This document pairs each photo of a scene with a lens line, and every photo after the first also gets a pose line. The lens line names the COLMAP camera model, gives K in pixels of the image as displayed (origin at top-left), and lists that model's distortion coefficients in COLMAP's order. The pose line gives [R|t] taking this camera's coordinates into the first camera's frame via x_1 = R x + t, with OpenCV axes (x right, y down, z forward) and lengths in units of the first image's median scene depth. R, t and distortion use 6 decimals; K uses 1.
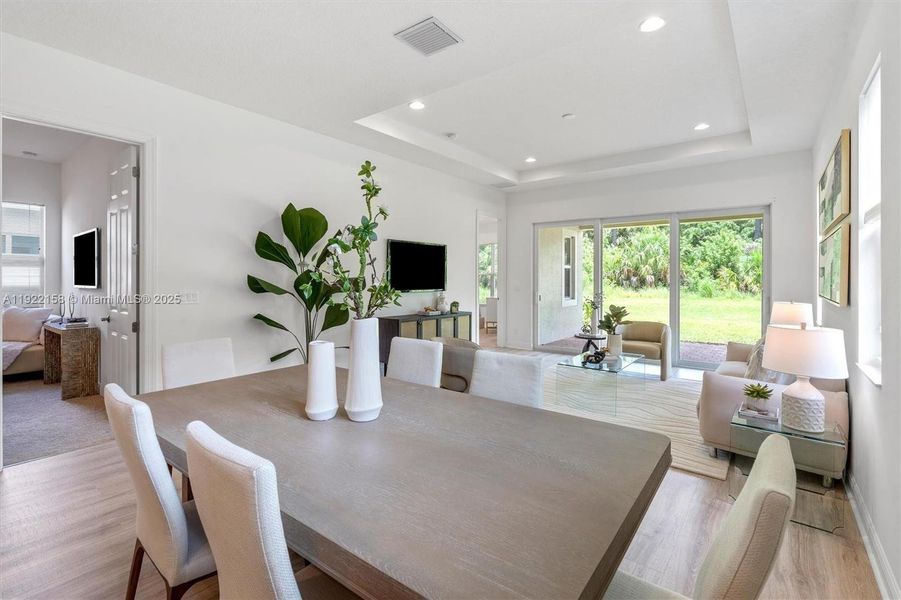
lens RADIAL K [[416.9, 0, 448.4], [0, 416.9, 275.3], [0, 0, 1]] dist [0.001414, 0.000130]
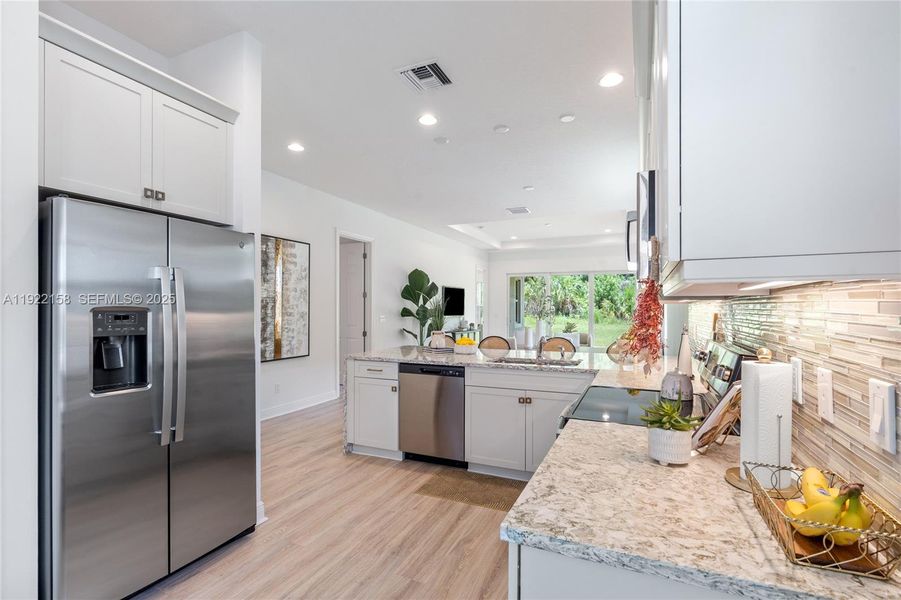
lens RADIAL K [[411.9, 0, 450.5], [0, 411.9, 300.0], [0, 0, 1]] dist [-0.000469, -0.000121]
pose [[0.973236, 0.002759, 0.229791, -0.109599], [0.000485, 0.999901, -0.014060, -0.001032], [-0.229807, 0.013795, 0.973138, -0.139555]]
